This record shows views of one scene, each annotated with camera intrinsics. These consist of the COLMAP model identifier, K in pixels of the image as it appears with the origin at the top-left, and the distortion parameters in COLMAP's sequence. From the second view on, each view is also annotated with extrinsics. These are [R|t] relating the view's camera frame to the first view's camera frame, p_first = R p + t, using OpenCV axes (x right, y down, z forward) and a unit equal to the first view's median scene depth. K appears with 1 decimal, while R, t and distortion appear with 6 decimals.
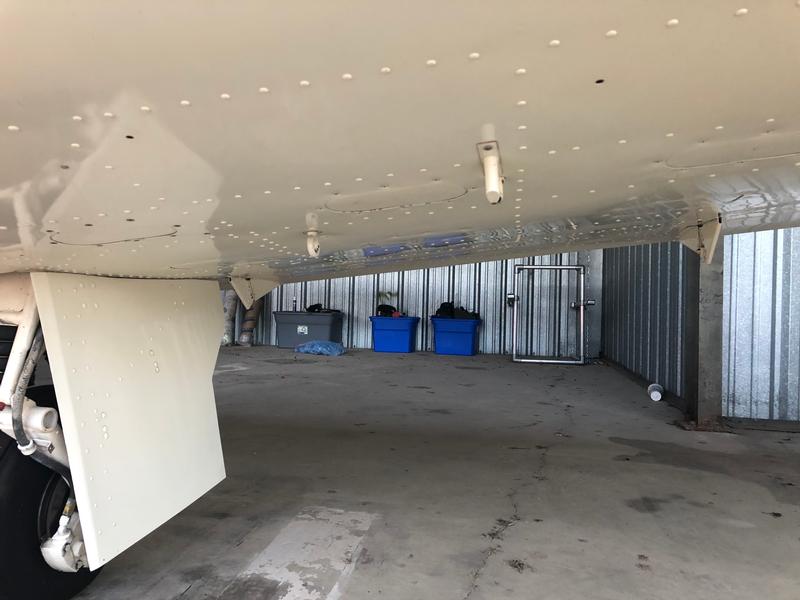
lens RADIAL K [[650.8, 0, 433.3], [0, 650.8, 305.5], [0, 0, 1]] dist [-0.007051, 0.011533]
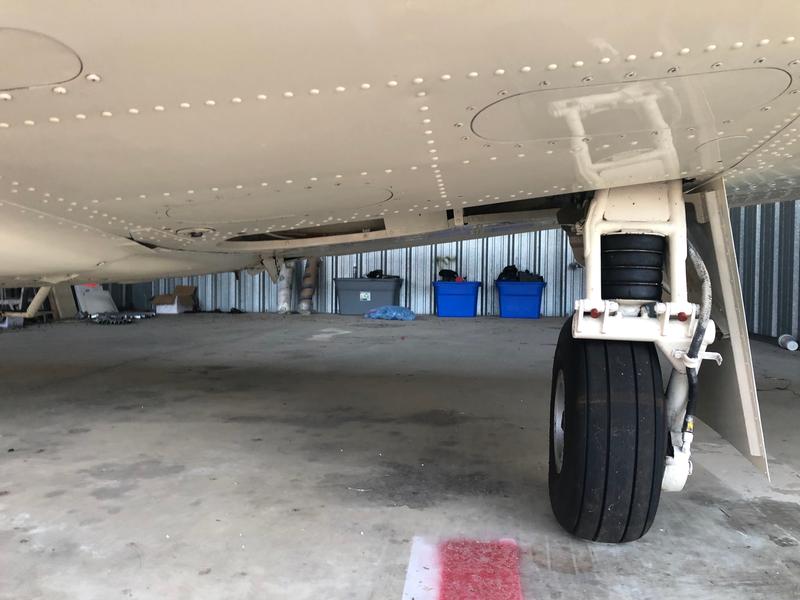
lens RADIAL K [[650.8, 0, 403.6], [0, 650.8, 299.2], [0, 0, 1]] dist [-0.007051, 0.011533]
pose [[0.999406, -0.018582, 0.029028, -0.166596], [0.017744, 0.999426, 0.028865, 0.014195], [-0.029547, -0.028332, 0.999162, 0.006144]]
